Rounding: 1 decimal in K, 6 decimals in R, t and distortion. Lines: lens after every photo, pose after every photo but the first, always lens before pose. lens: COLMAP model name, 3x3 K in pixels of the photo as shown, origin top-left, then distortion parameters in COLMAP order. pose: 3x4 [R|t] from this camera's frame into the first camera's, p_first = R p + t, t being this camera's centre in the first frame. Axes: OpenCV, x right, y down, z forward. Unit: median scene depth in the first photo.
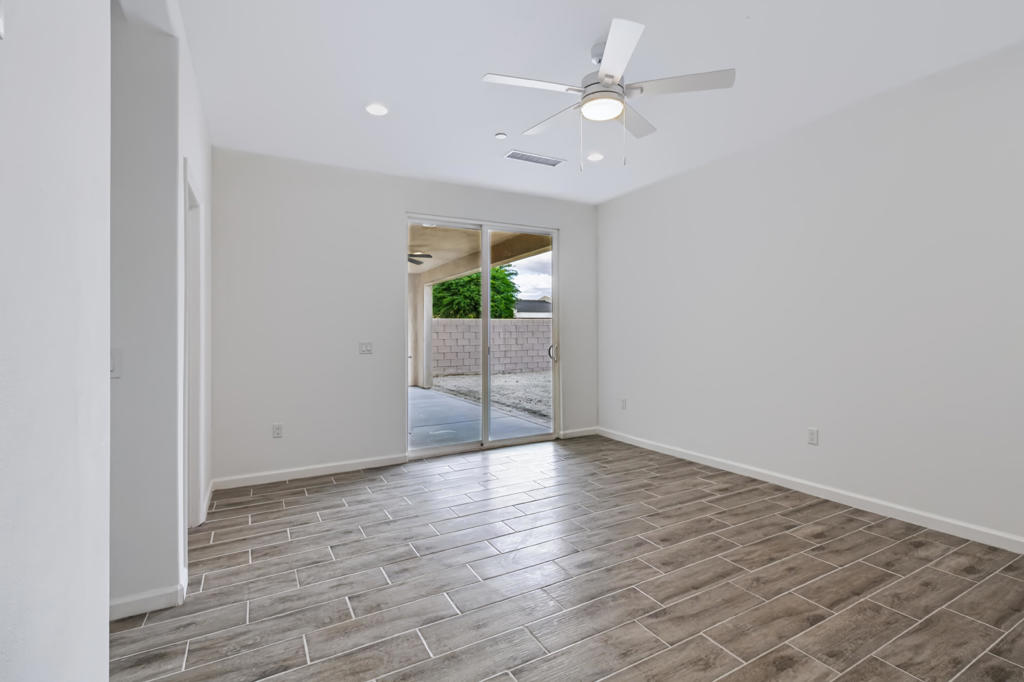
lens RADIAL K [[467.7, 0, 542.1], [0, 467.7, 336.0], [0, 0, 1]] dist [0.005211, -0.000100]
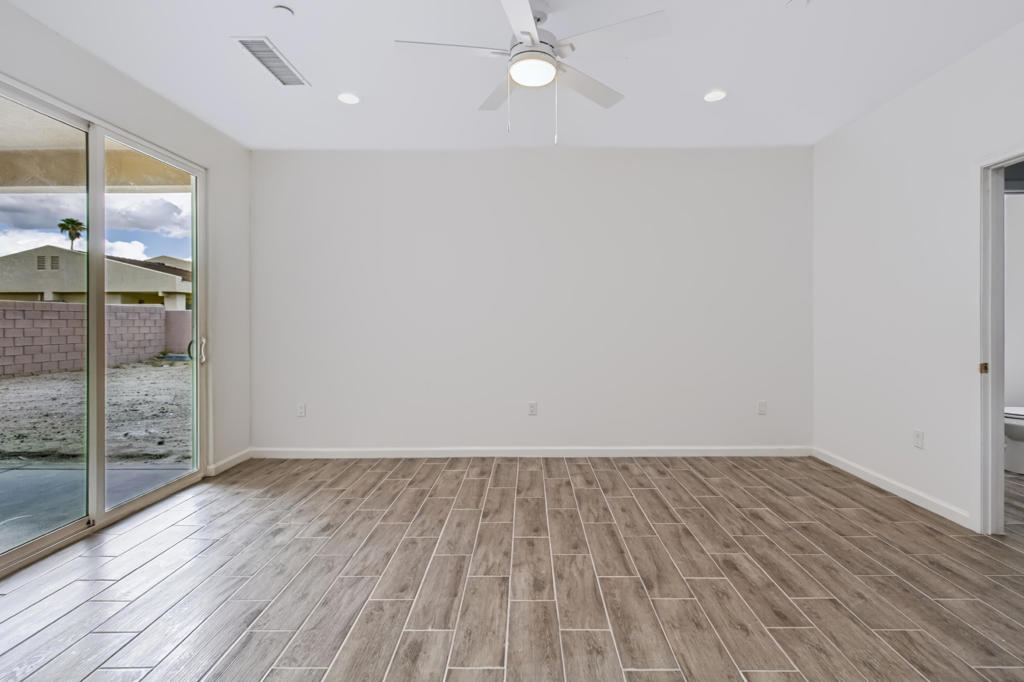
lens RADIAL K [[467.7, 0, 518.0], [0, 467.7, 329.1], [0, 0, 1]] dist [0.005211, -0.000100]
pose [[0.524492, -0.007010, 0.851387, -0.547501], [0.001285, 0.999971, 0.007441, -0.001073], [-0.851414, -0.002809, 0.524486, 0.459544]]
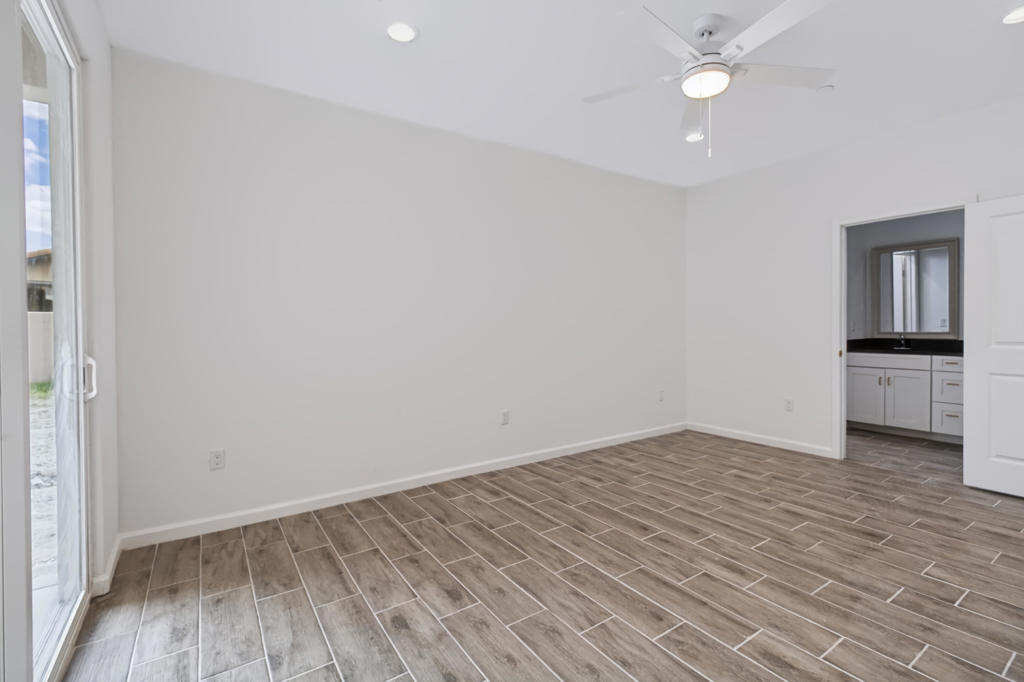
lens RADIAL K [[467.7, 0, 513.5], [0, 467.7, 331.0], [0, 0, 1]] dist [0.005211, -0.000100]
pose [[-0.048267, 0.002522, 0.998831, -0.668983], [0.014245, 0.999897, -0.001837, 0.003830], [-0.998733, 0.014139, -0.048298, 1.195327]]
